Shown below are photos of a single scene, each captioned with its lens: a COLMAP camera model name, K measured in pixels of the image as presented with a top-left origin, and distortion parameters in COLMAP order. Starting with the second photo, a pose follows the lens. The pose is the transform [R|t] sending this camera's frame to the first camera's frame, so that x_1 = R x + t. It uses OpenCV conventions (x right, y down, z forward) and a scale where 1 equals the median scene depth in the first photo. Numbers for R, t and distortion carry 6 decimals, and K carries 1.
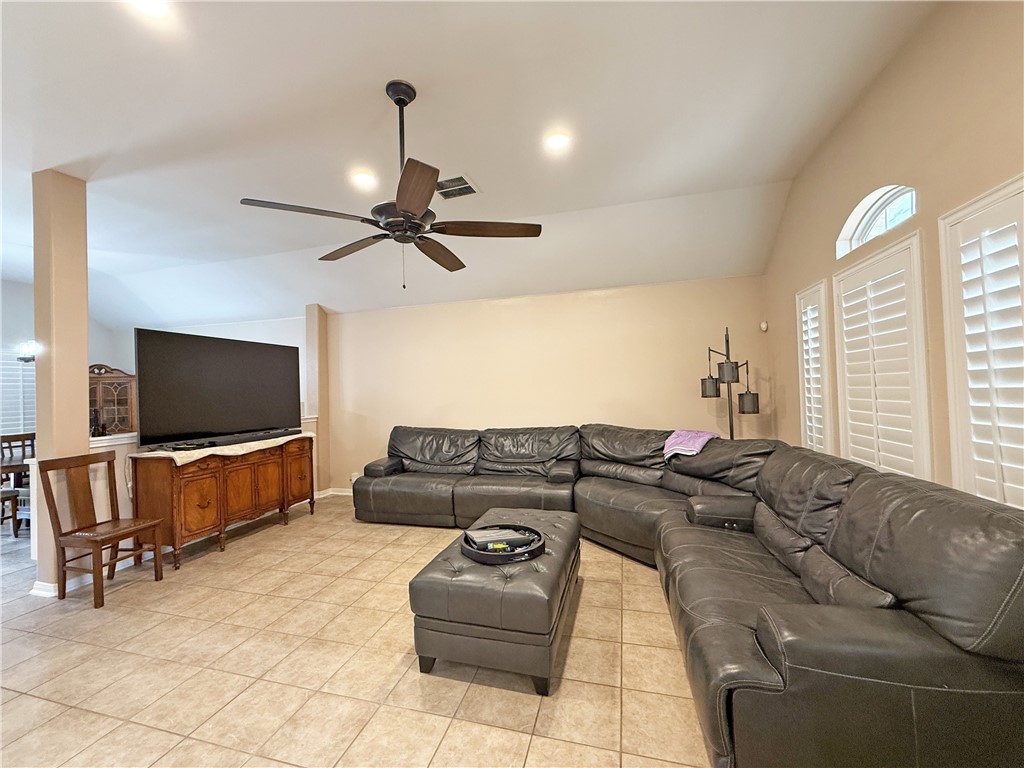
lens RADIAL K [[407.5, 0, 511.8], [0, 407.5, 389.9], [0, 0, 1]] dist [0.000990, -0.000492]
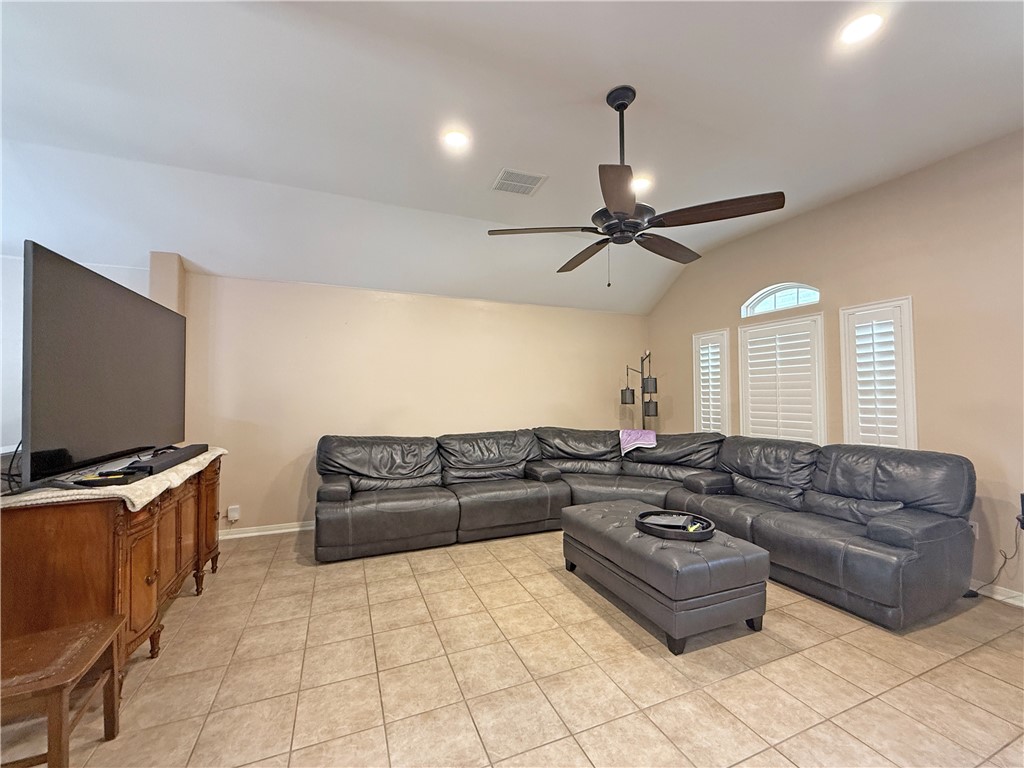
lens RADIAL K [[407.5, 0, 510.2], [0, 407.5, 388.3], [0, 0, 1]] dist [0.000990, -0.000492]
pose [[0.788211, 0.040345, 0.614081, -0.641486], [-0.021771, 0.999052, -0.037693, 0.026135], [-0.615020, 0.016341, 0.788343, 0.218017]]
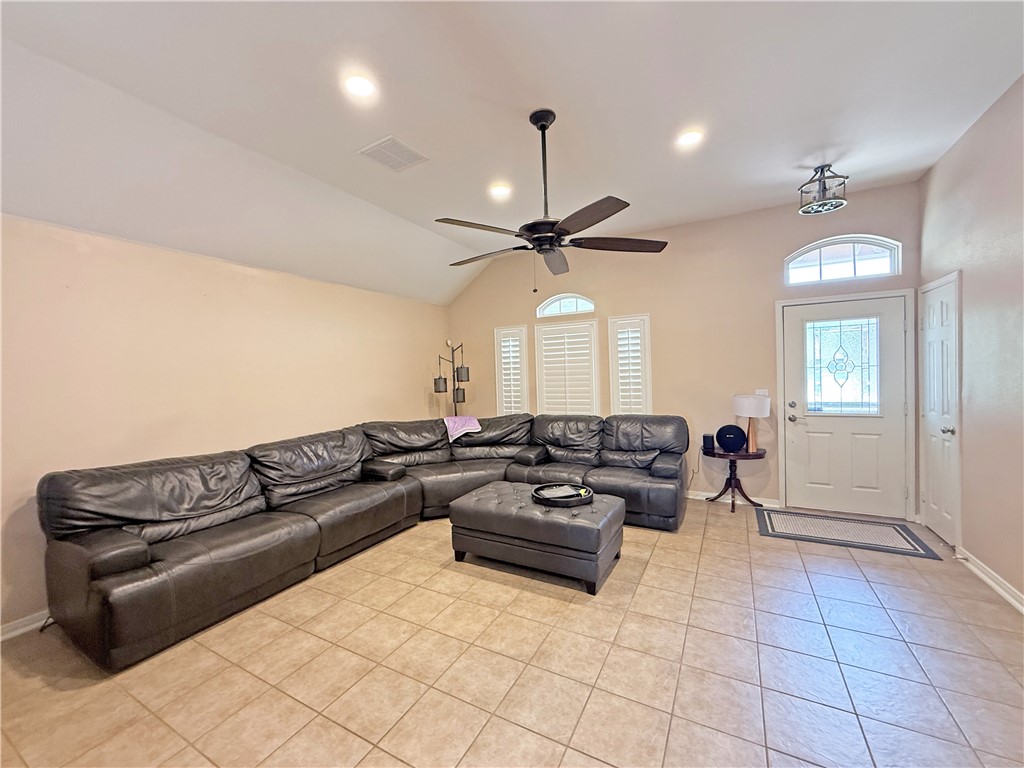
lens RADIAL K [[407.5, 0, 510.5], [0, 407.5, 387.5], [0, 0, 1]] dist [0.000990, -0.000492]
pose [[0.230199, -0.011529, 0.973075, -0.815917], [0.023925, 0.999695, 0.006184, -0.000618], [-0.972849, 0.021857, 0.230404, 0.491197]]
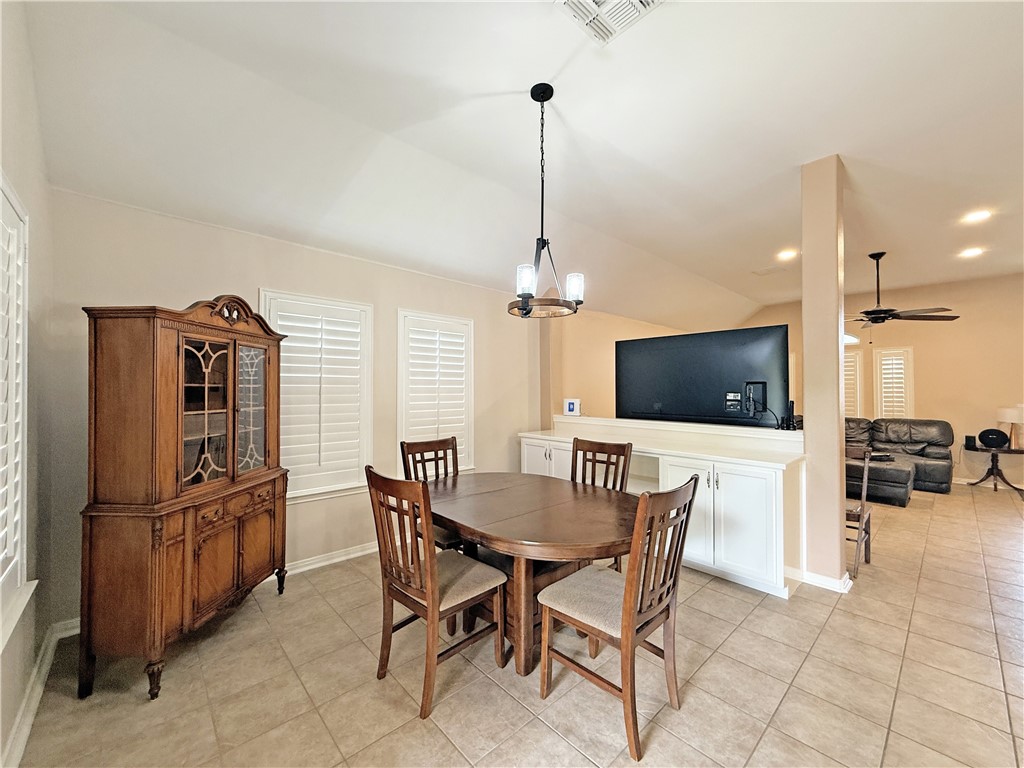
lens RADIAL K [[407.5, 0, 538.6], [0, 407.5, 377.1], [0, 0, 1]] dist [0.000990, -0.000492]
pose [[0.523692, 0.044678, 0.850736, -1.741011], [-0.030080, 0.998971, -0.033947, 0.027470], [-0.851377, -0.007812, 0.524497, 0.796798]]
